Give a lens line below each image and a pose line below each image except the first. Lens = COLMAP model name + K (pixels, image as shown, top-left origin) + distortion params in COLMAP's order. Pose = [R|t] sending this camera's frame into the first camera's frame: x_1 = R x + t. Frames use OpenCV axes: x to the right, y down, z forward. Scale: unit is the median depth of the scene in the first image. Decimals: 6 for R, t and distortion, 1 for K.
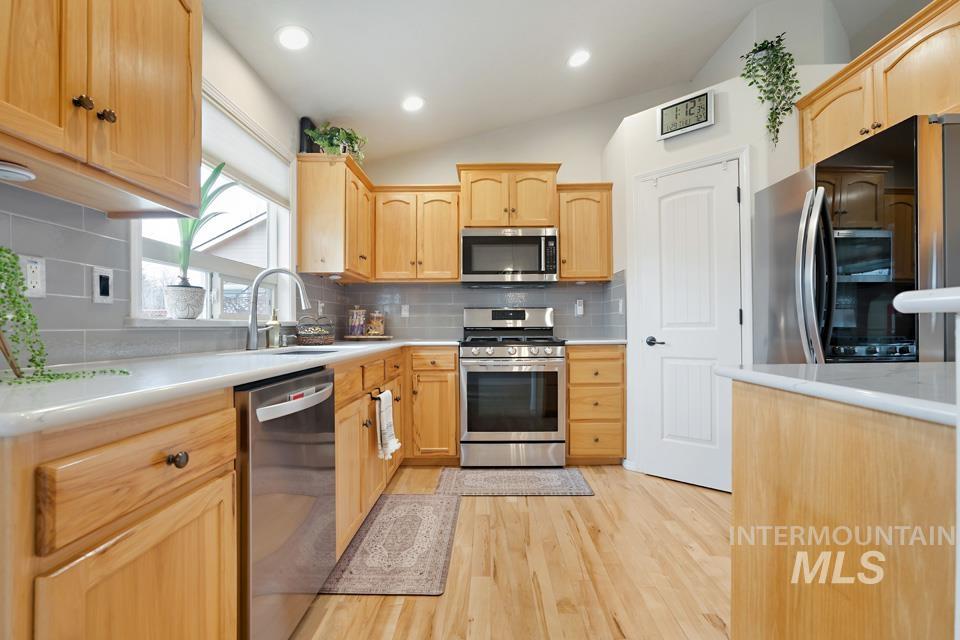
lens RADIAL K [[432.1, 0, 480.0], [0, 432.1, 320.0], [0, 0, 1]] dist [-0.016845, 0.017576]
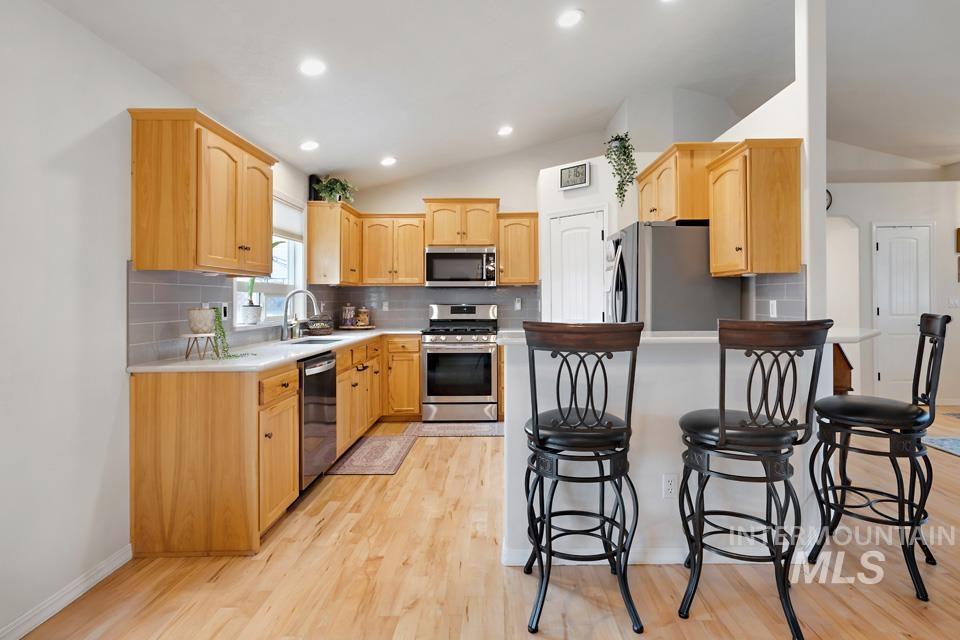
lens RADIAL K [[497.5, 0, 485.0], [0, 497.5, 291.2], [0, 0, 1]] dist [-0.001984, 0.030267]
pose [[0.999956, 0.000197, -0.009353, 0.178105], [-0.000220, 0.999997, -0.002369, -0.079324], [0.009353, 0.002371, 0.999953, -0.629002]]
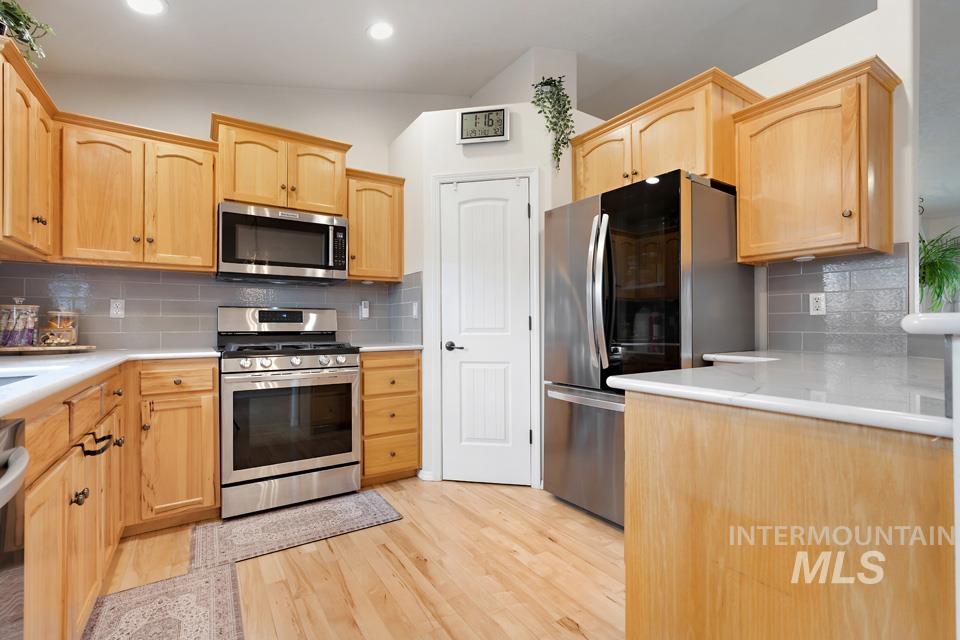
lens RADIAL K [[432.1, 0, 478.4], [0, 432.1, 323.9], [0, 0, 1]] dist [-0.016190, 0.009011]
pose [[0.827677, 0.006335, 0.561169, -0.100039], [-0.010888, 0.999929, 0.004771, -0.007019], [-0.561099, -0.010059, 0.827688, 0.142355]]
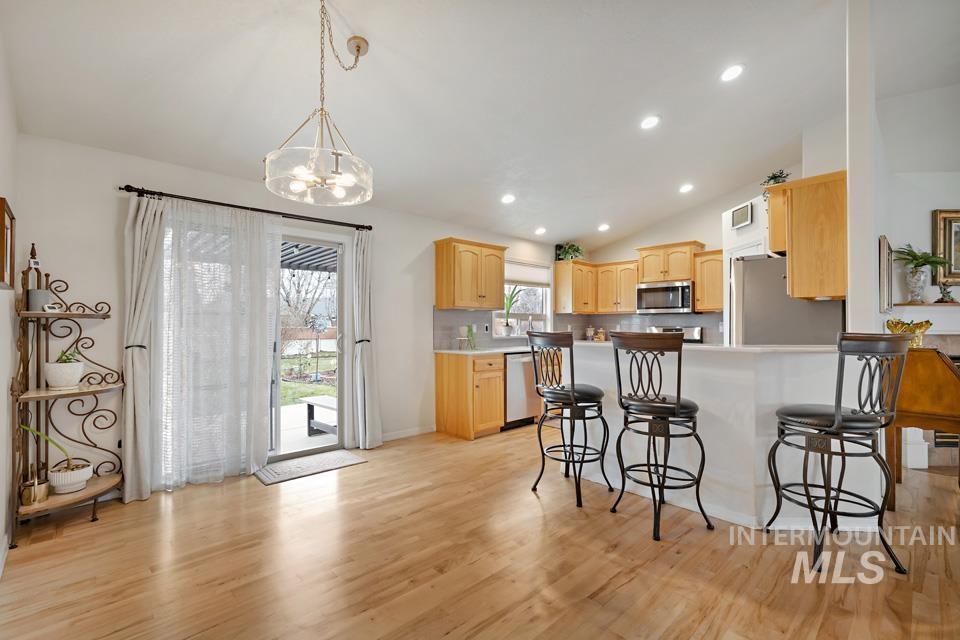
lens RADIAL K [[415.4, 0, 480.0], [0, 415.4, 320.0], [0, 0, 1]] dist [0.000023, 0.000000]
pose [[0.693457, -0.006188, -0.720471, 0.868944], [0.006804, 0.999975, -0.002040, -0.069503], [0.720466, -0.003488, 0.693482, -0.800211]]
